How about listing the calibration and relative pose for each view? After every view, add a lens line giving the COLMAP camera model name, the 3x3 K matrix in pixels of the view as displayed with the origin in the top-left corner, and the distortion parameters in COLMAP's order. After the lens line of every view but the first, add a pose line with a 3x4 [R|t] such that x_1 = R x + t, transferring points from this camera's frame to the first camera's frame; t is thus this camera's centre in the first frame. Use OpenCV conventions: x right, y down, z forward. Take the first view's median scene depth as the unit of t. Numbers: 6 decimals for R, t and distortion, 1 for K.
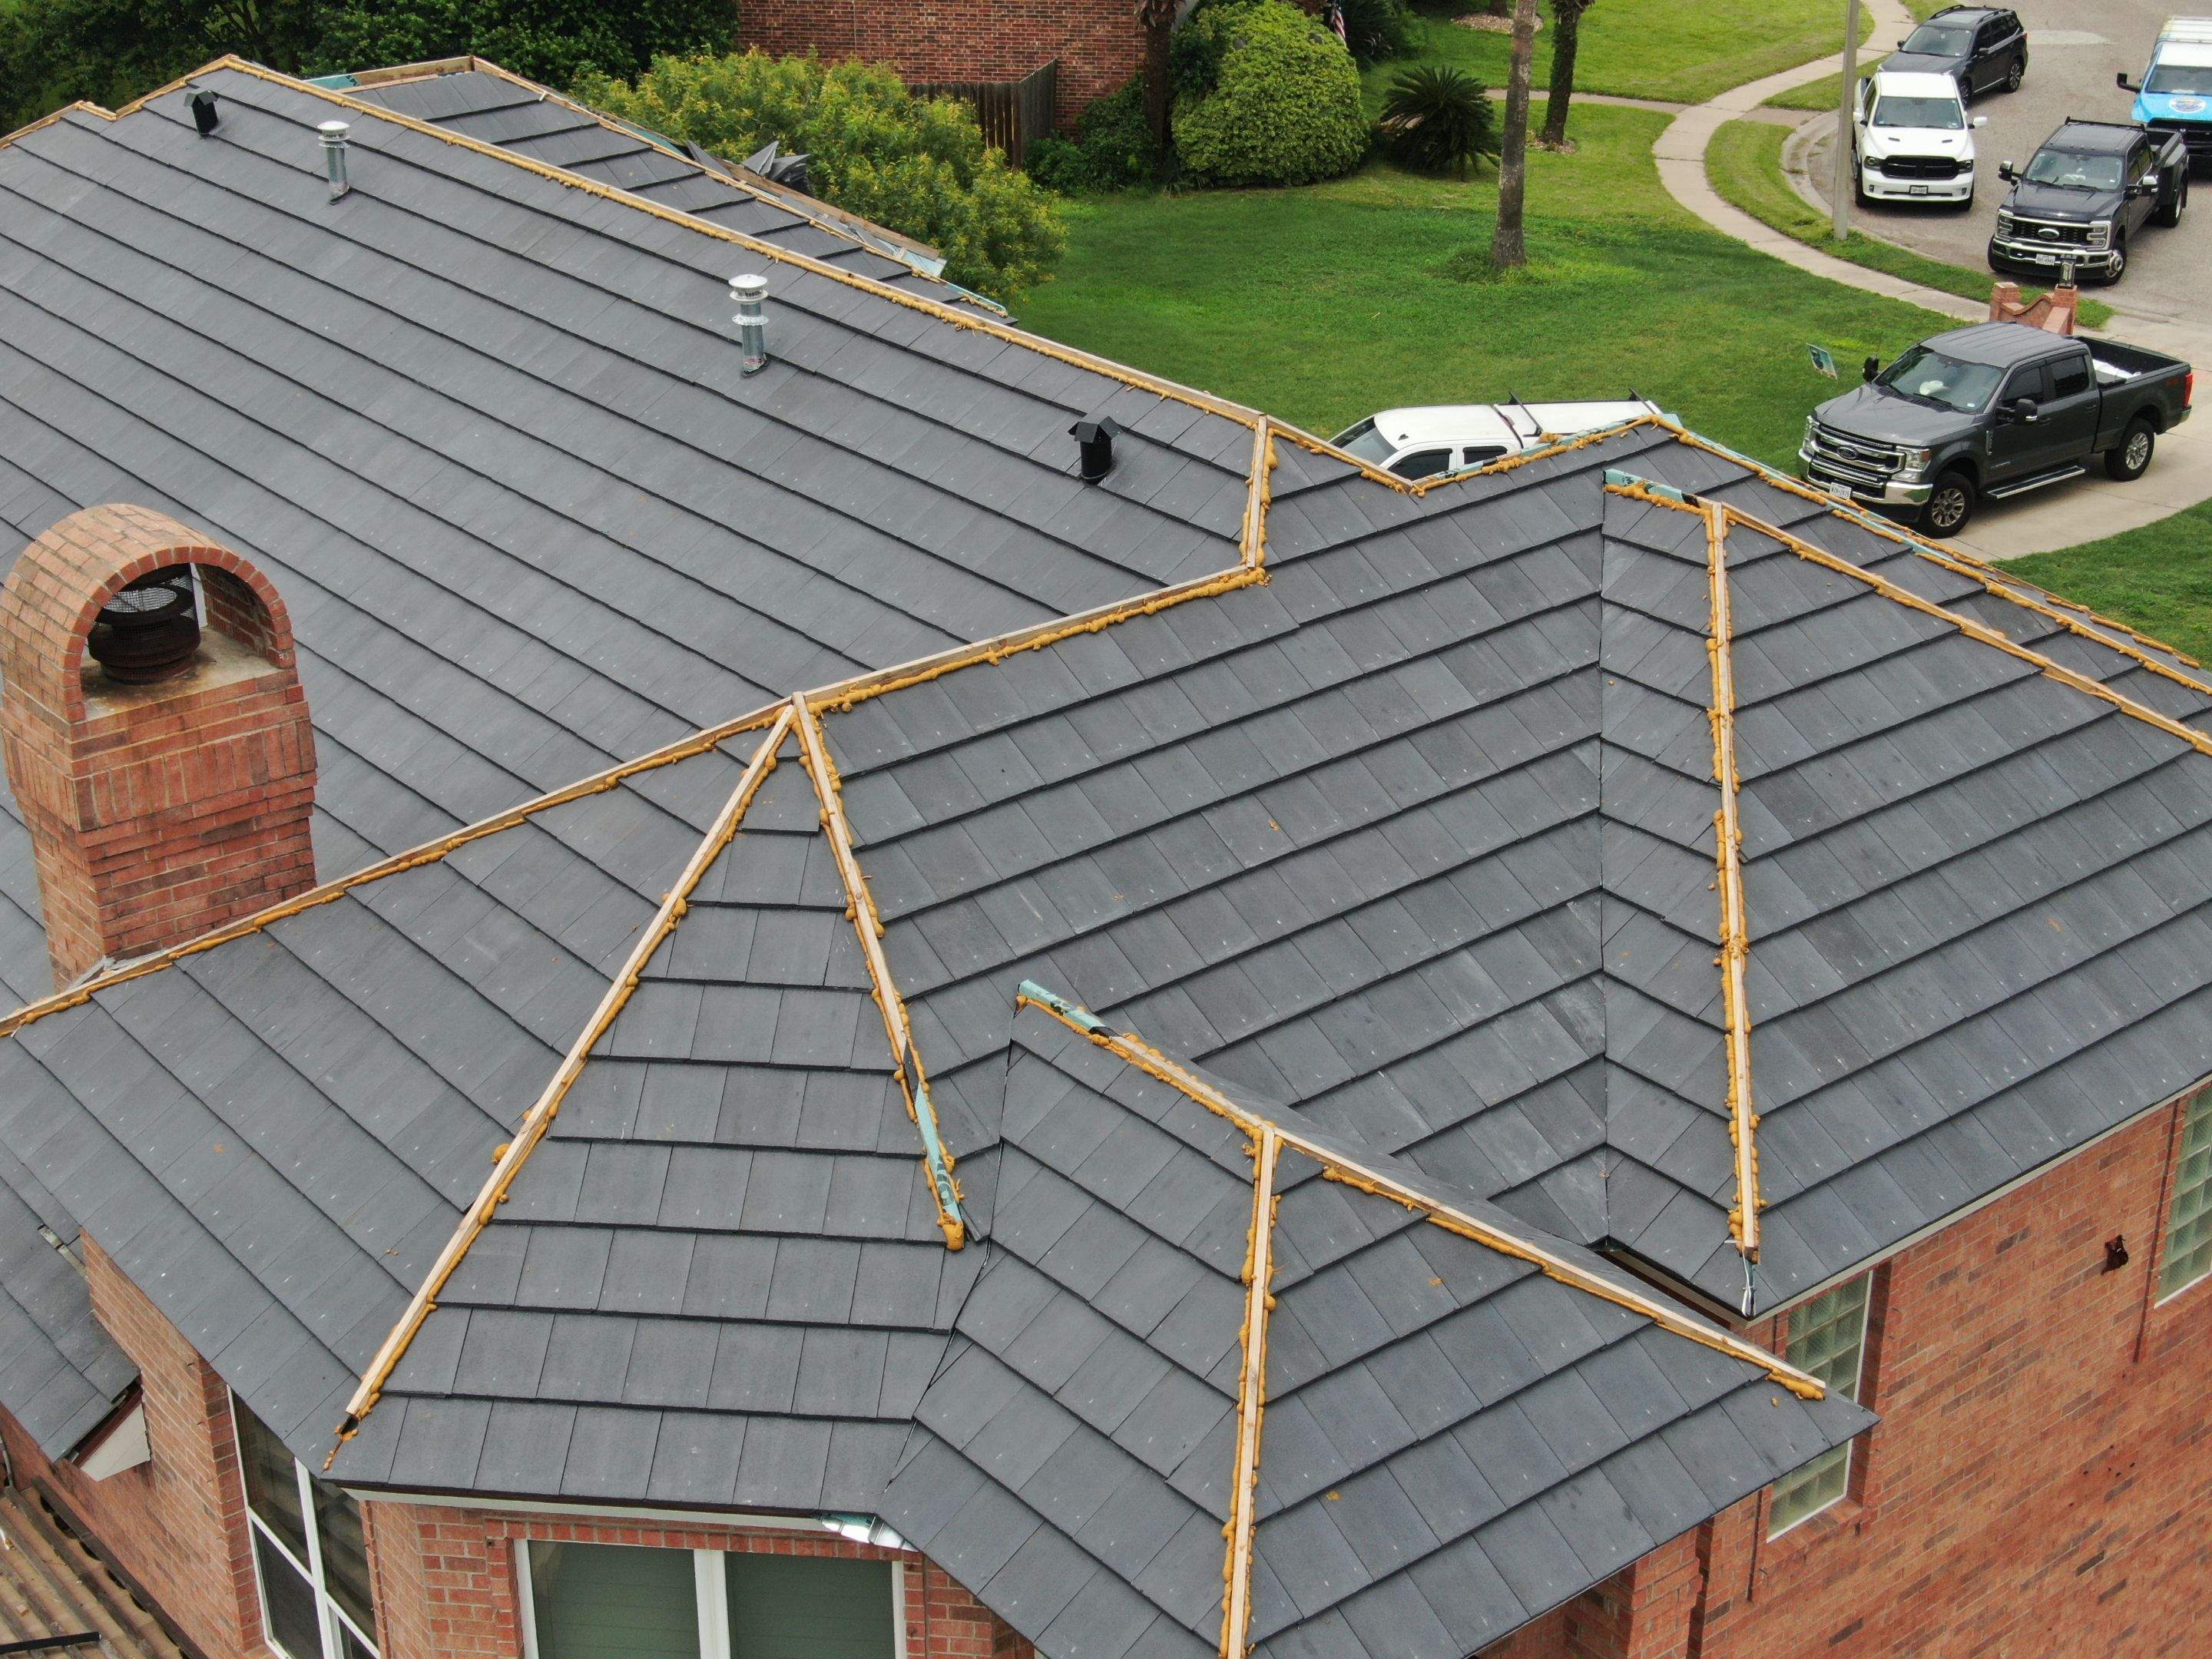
lens RADIAL K [[3115.2, 0, 1106.2], [0, 3115.2, 838.6], [0, 0, 1]] dist [0.286589, -1.352056]
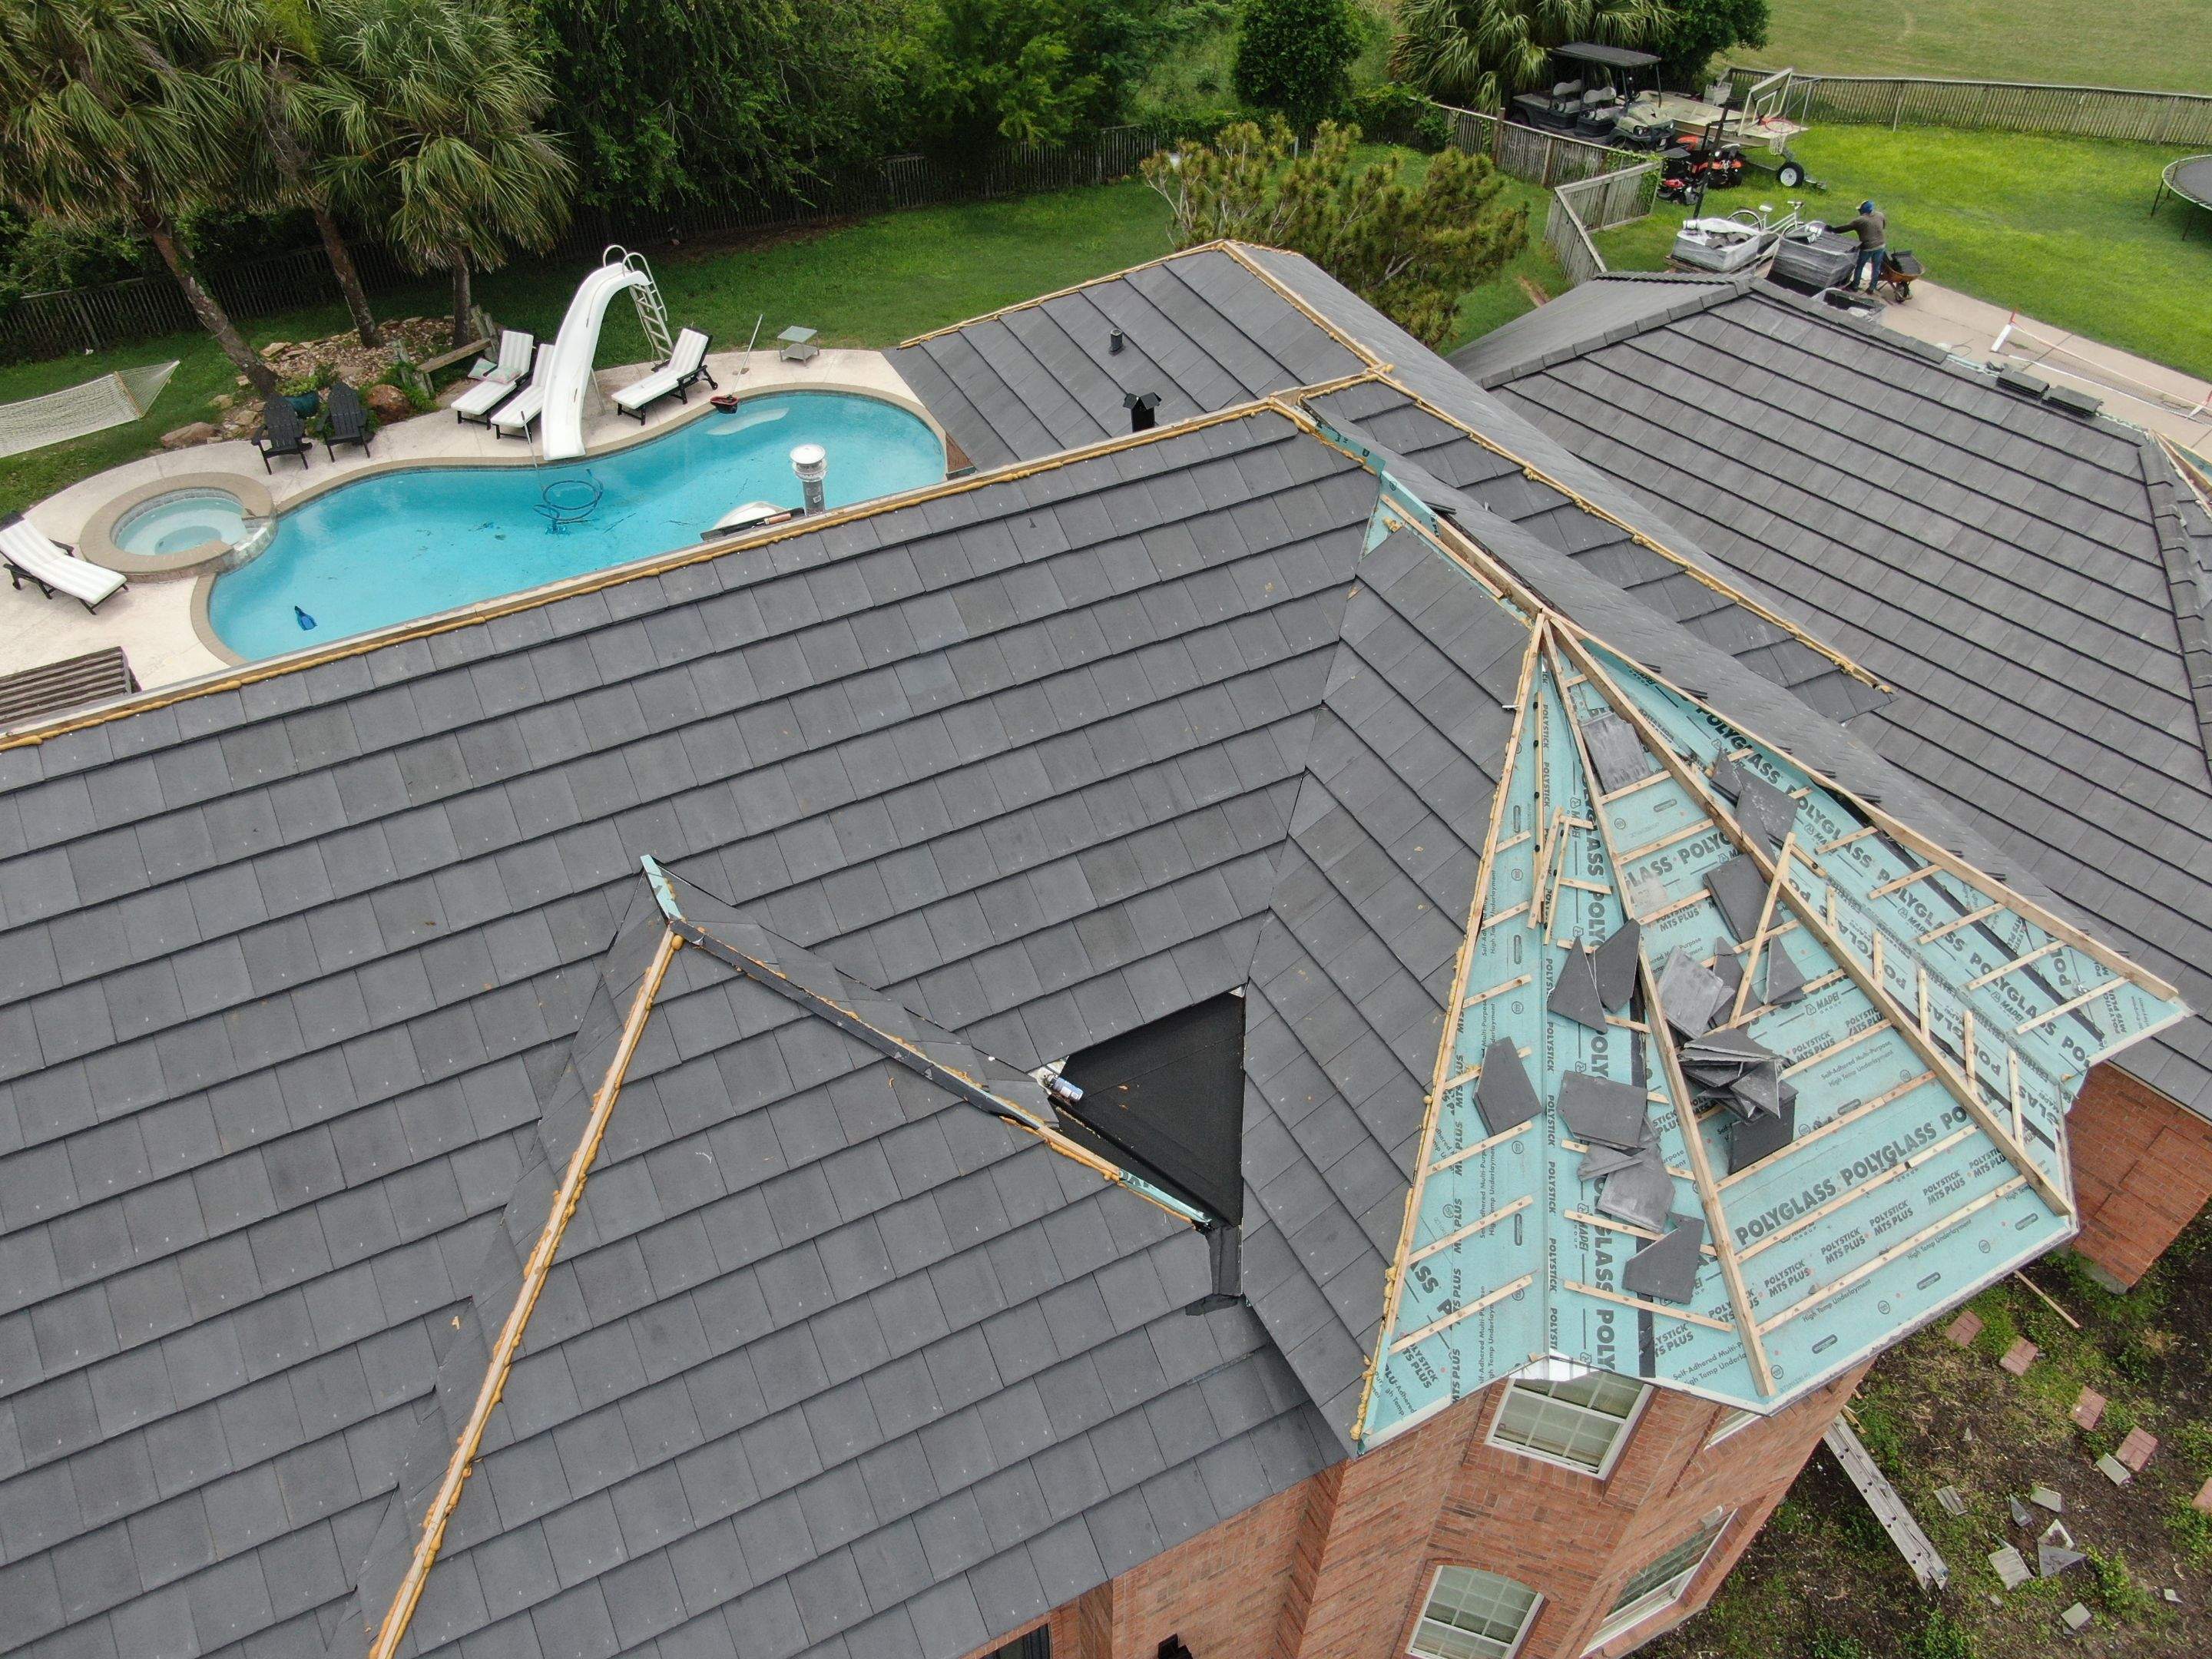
lens RADIAL K [[1589.6, 0, 1110.5], [0, 1589.6, 832.5], [0, 0, 1]] dist [-0.013575, 0.005581]
pose [[-0.212174, 0.685494, -0.696477, 0.184086], [-0.409388, 0.584800, 0.700293, -0.723782], [0.887347, 0.433713, 0.156553, 1.468311]]
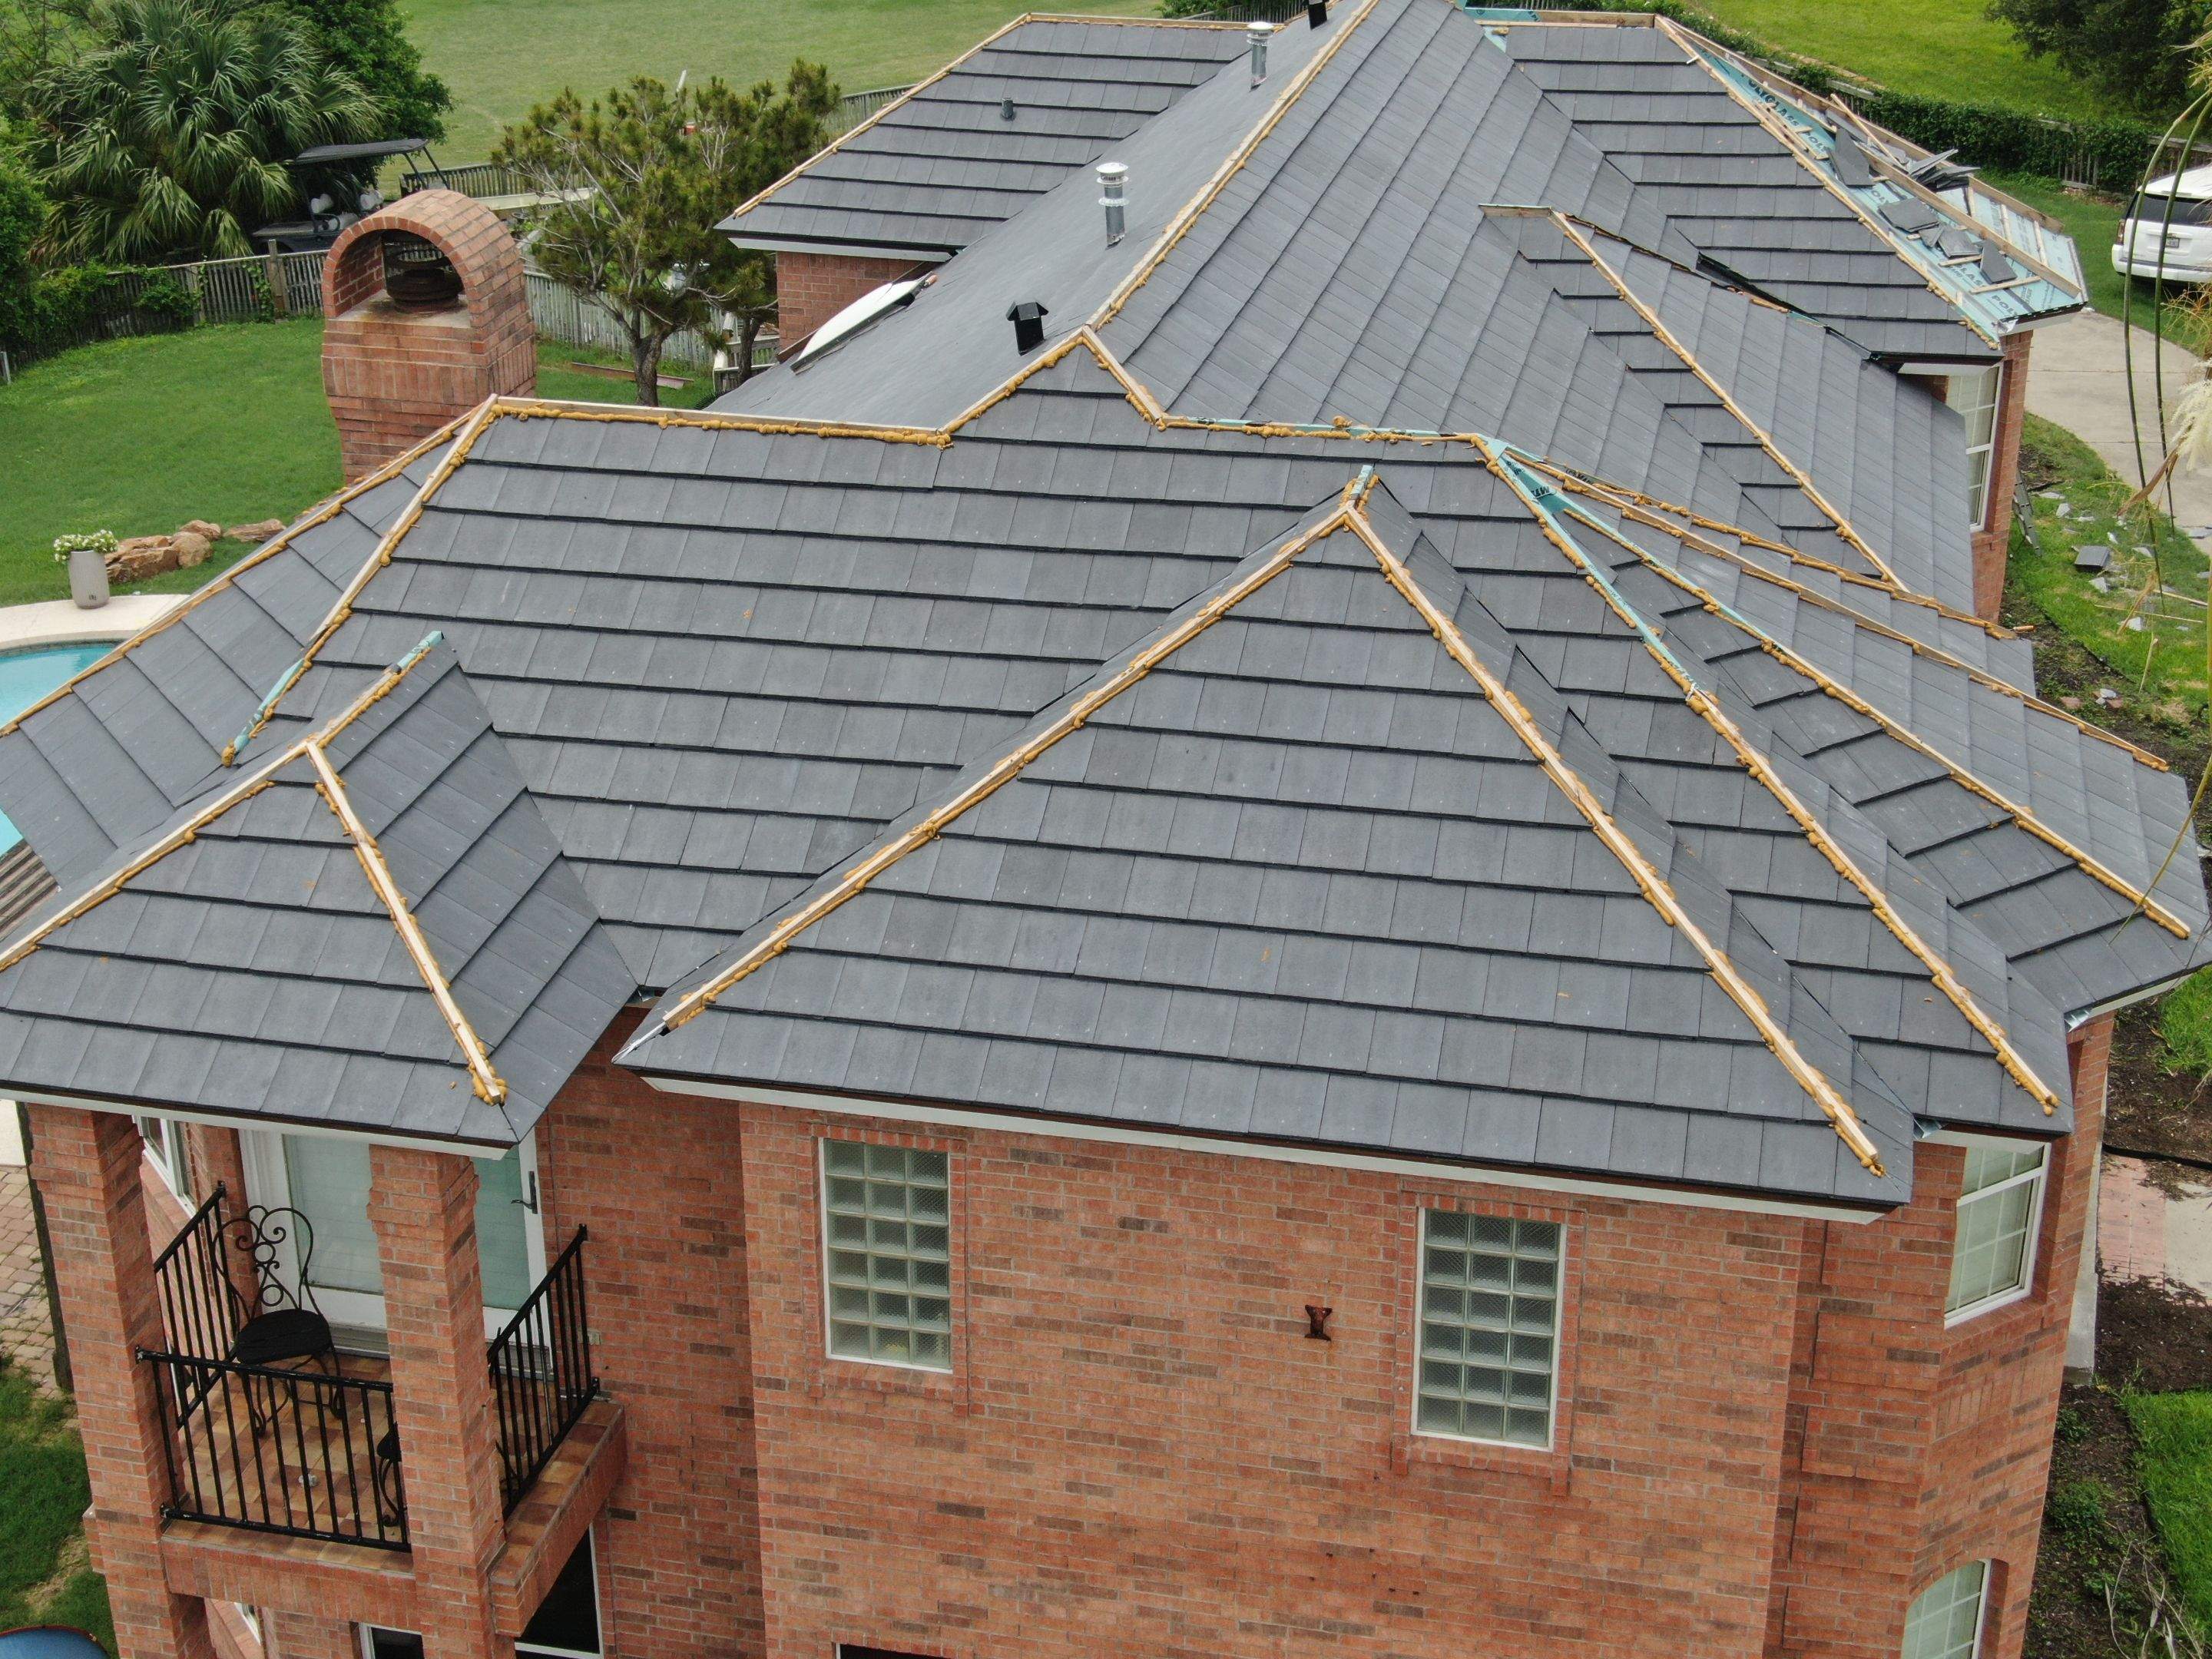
lens RADIAL K [[3138.9, 0, 1103.1], [0, 3138.9, 827.6], [0, 0, 1]] dist [0.363189, -2.041482]
pose [[0.615254, 0.325500, -0.717992, 0.944080], [-0.328653, 0.933761, 0.141692, -0.131330], [0.716554, 0.148794, 0.681477, 0.259406]]
